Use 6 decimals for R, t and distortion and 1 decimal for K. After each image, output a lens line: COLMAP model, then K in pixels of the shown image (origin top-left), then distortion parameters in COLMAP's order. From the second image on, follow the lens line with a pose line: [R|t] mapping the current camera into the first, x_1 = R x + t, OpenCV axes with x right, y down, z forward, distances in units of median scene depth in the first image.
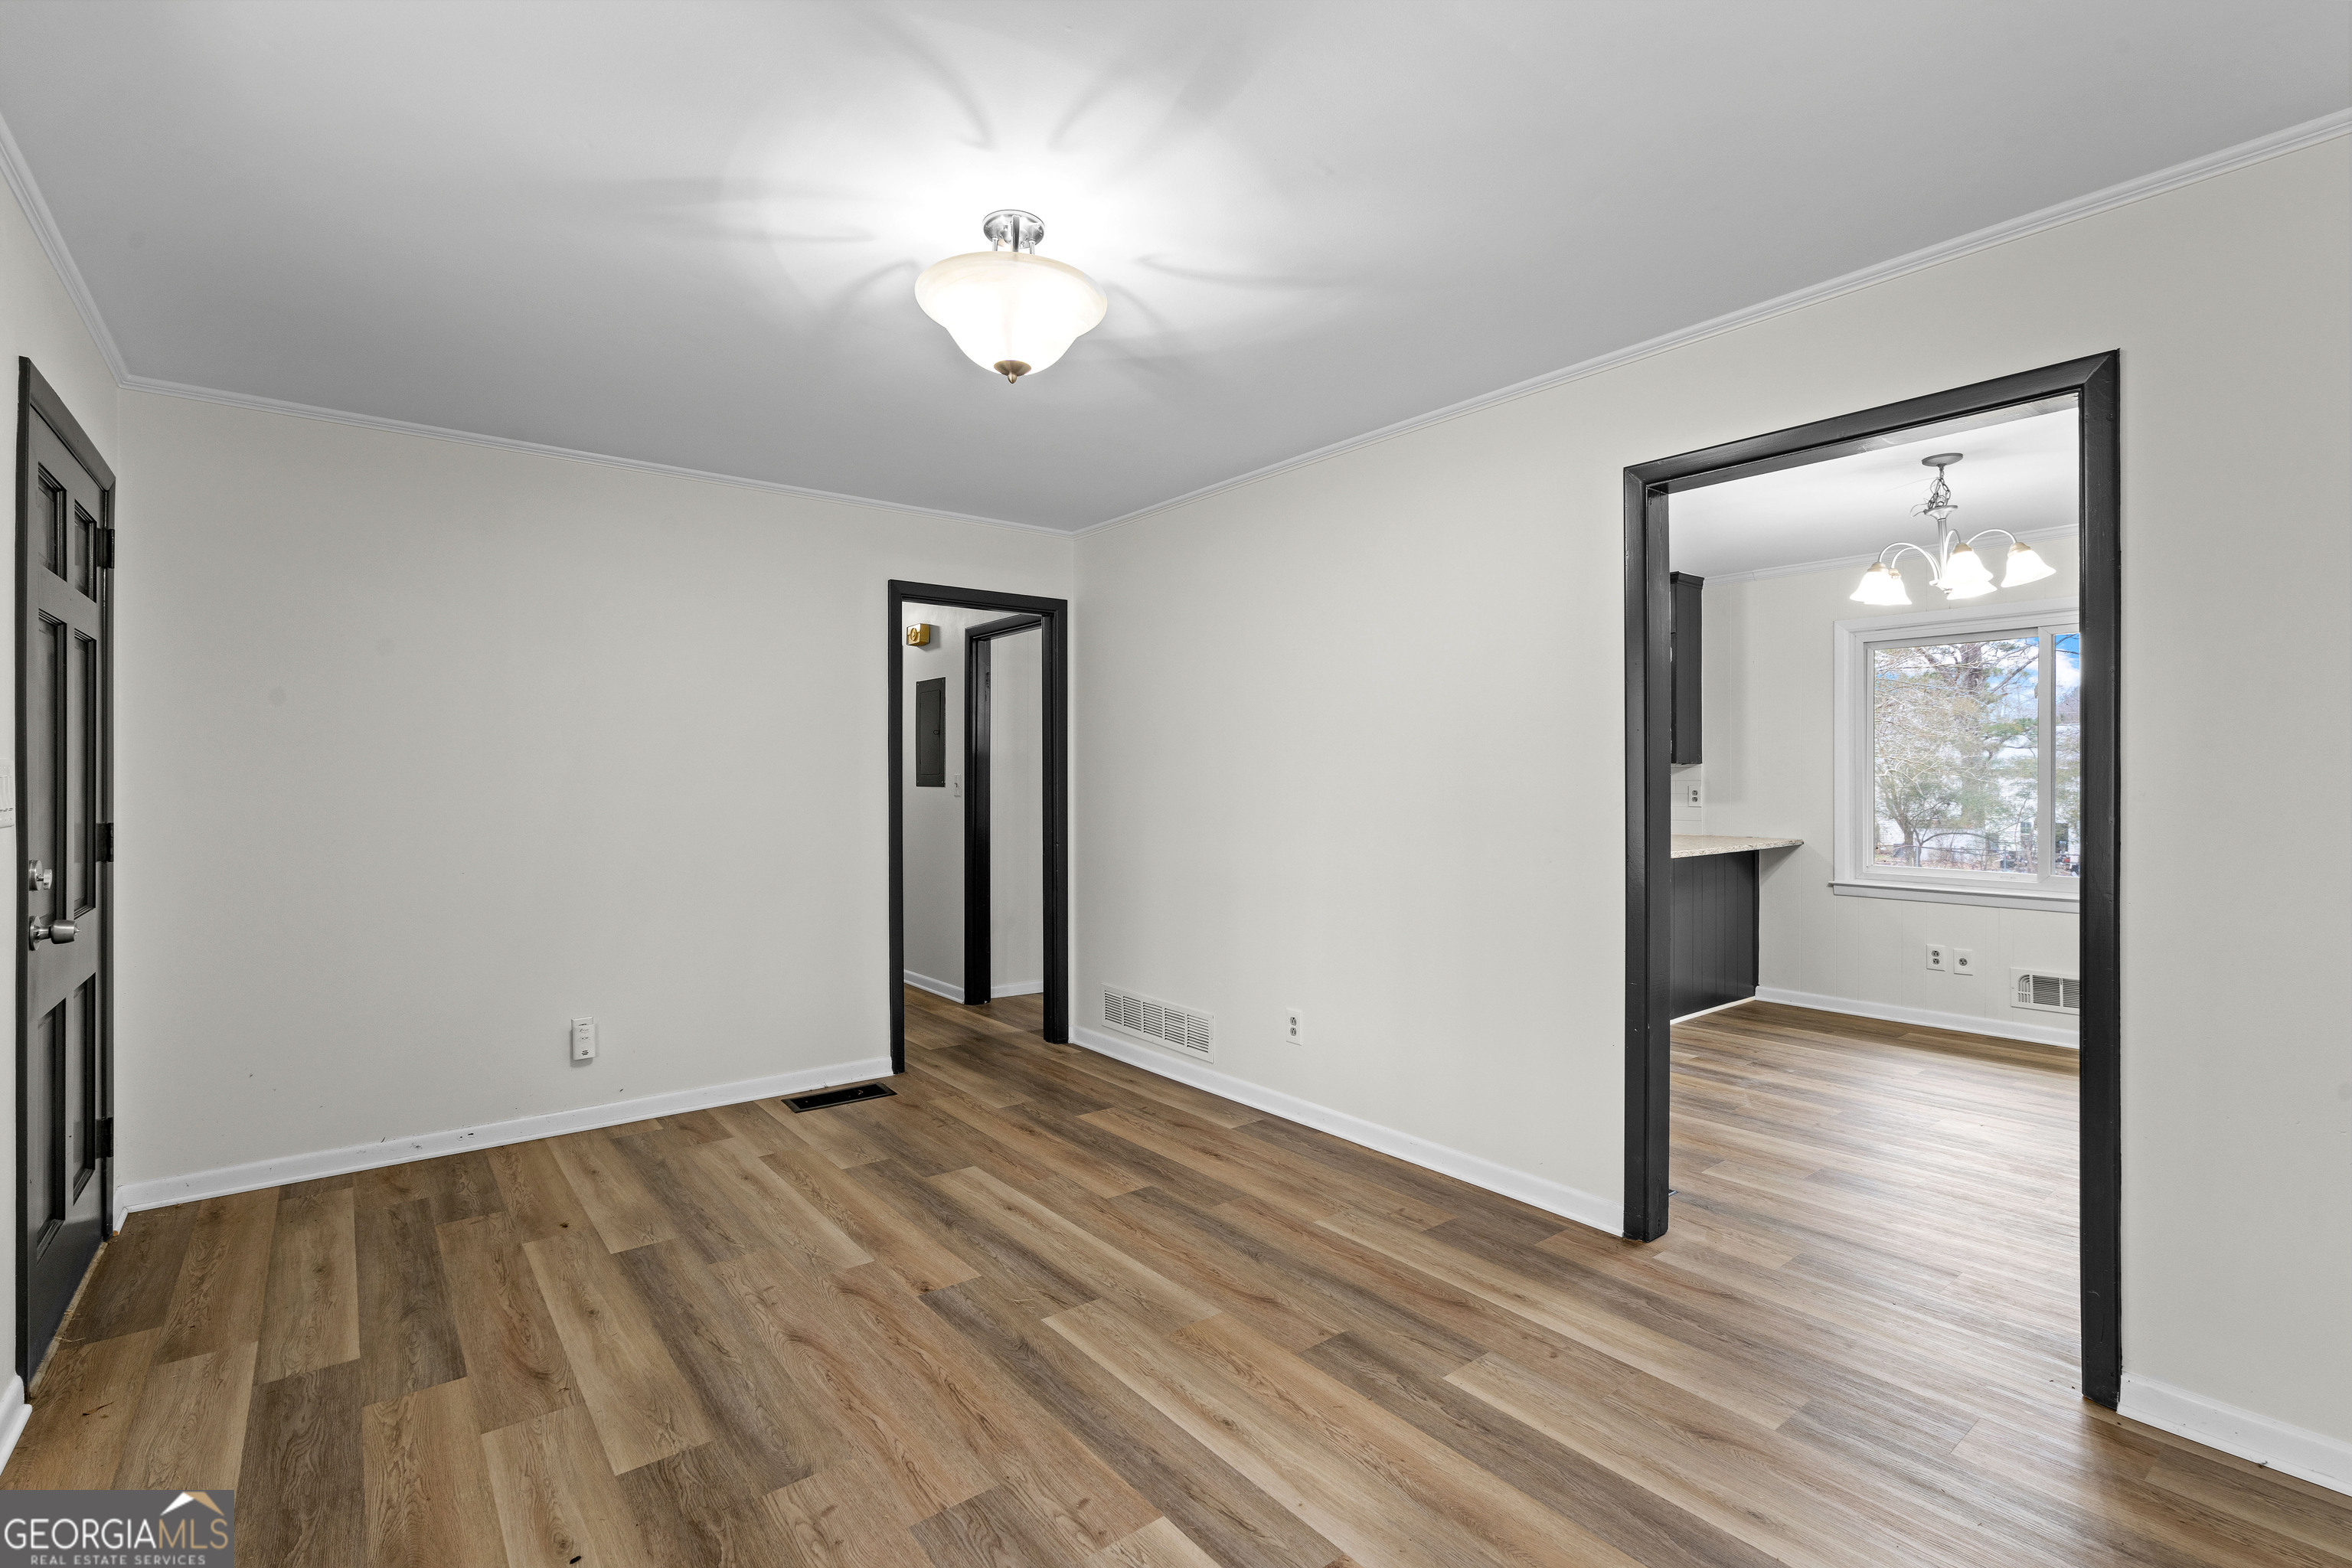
lens RADIAL K [[1071.1, 0, 1192.3], [0, 1071.1, 771.6], [0, 0, 1]] dist [-0.010632, 0.003544]
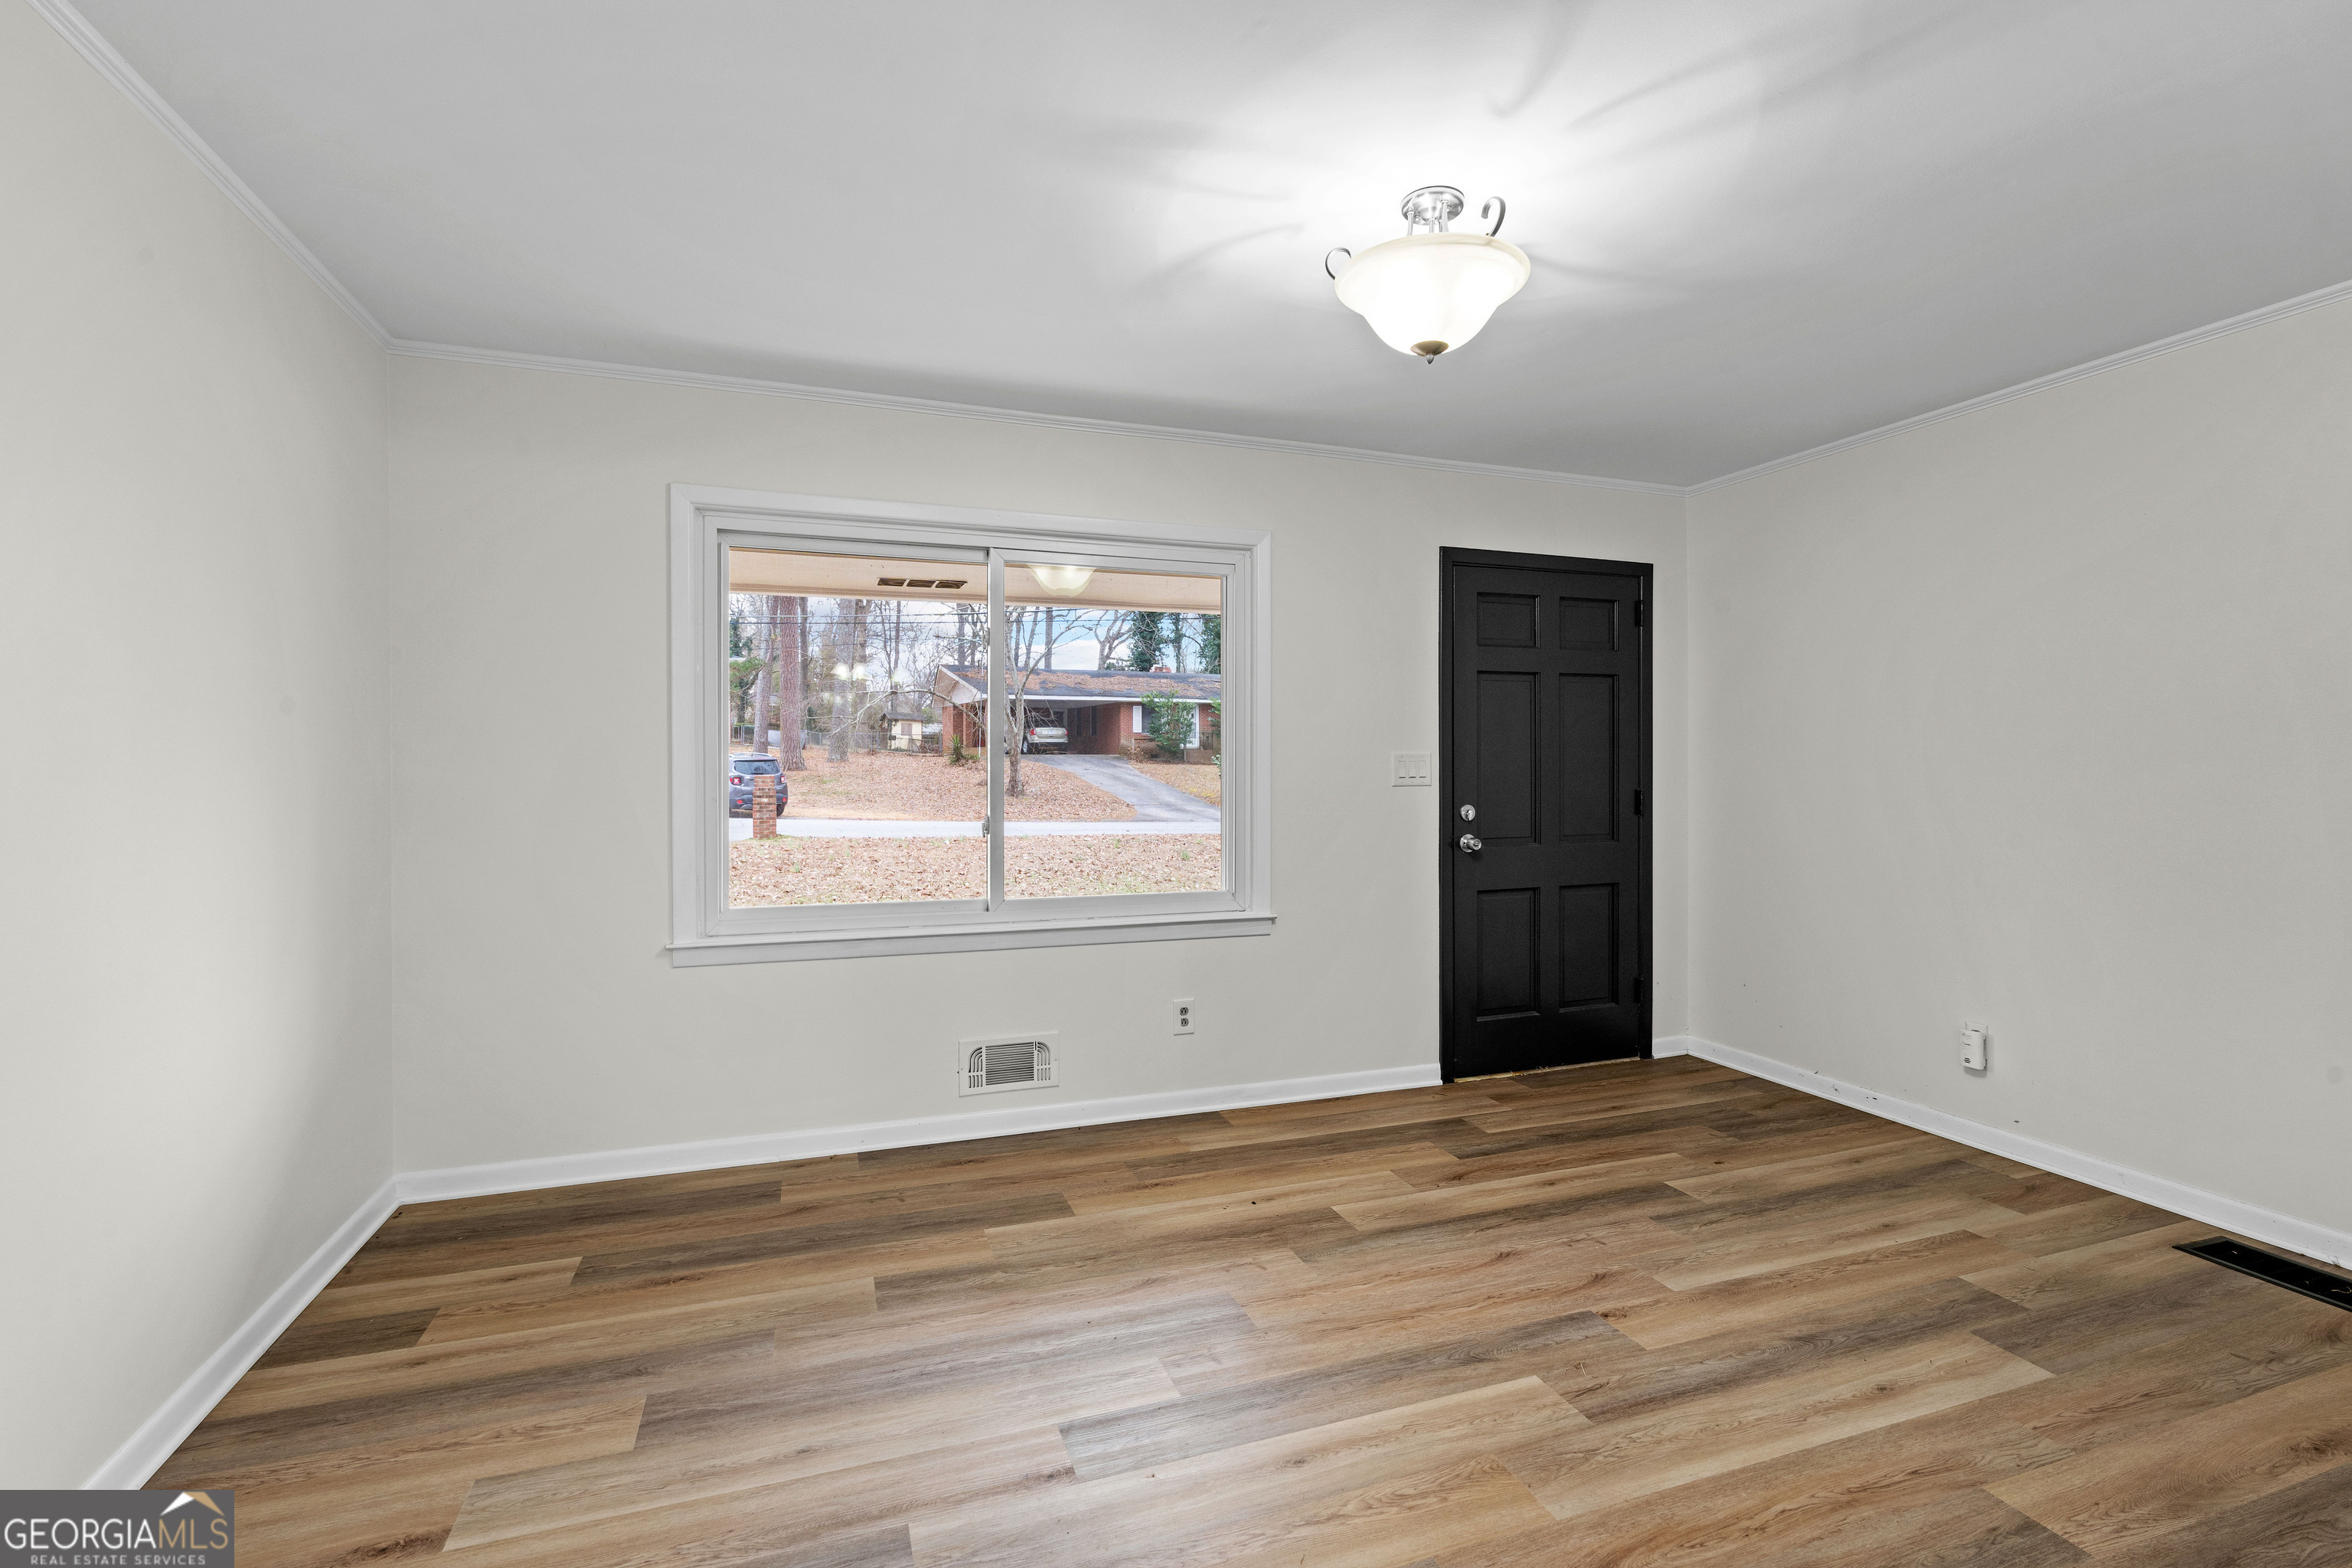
lens RADIAL K [[1071.1, 0, 1181.7], [0, 1071.1, 772.9], [0, 0, 1]] dist [-0.010632, 0.003544]
pose [[-0.332067, 0.009355, -0.943209, 0.645484], [0.009175, 0.999936, 0.006688, 0.005846], [0.943211, -0.006433, -0.332131, 0.842755]]
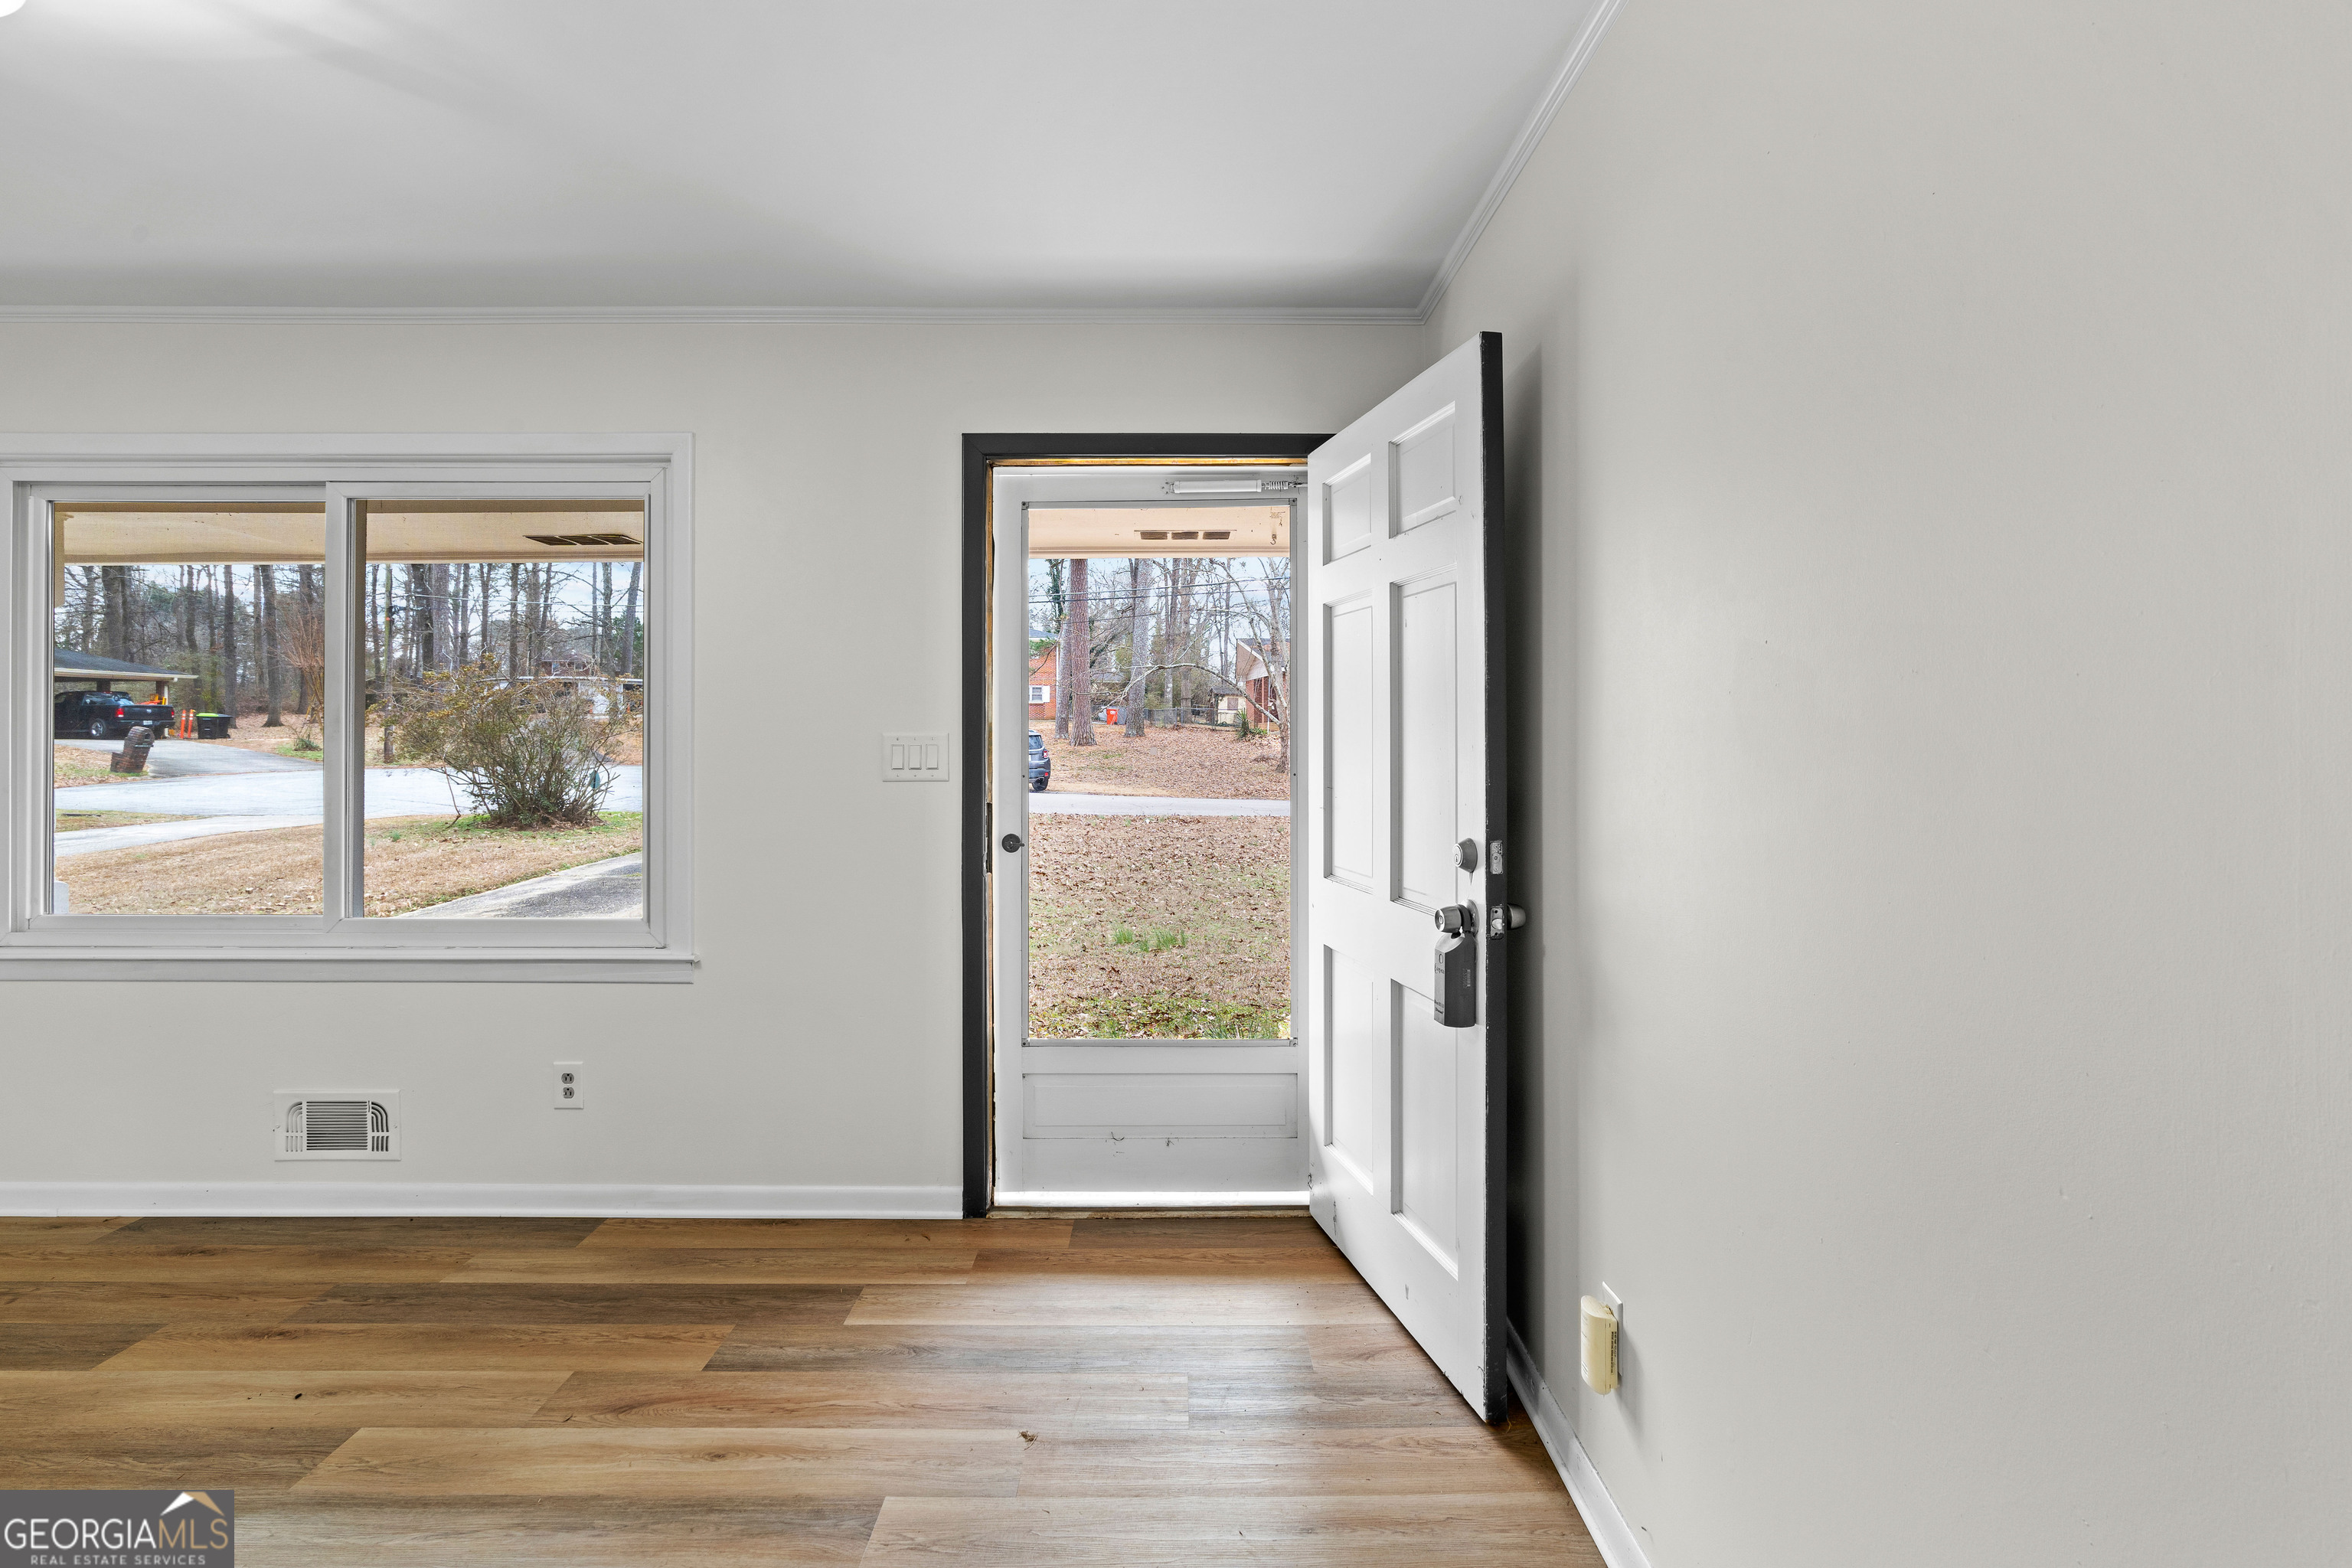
lens RADIAL K [[1071.1, 0, 1186.2], [0, 1071.1, 737.0], [0, 0, 1]] dist [-0.010632, 0.003544]
pose [[-0.625533, 0.000268, -0.780197, -0.151433], [0.007916, 0.999951, -0.006003, 0.002124], [0.780157, -0.009931, -0.625504, 1.451533]]
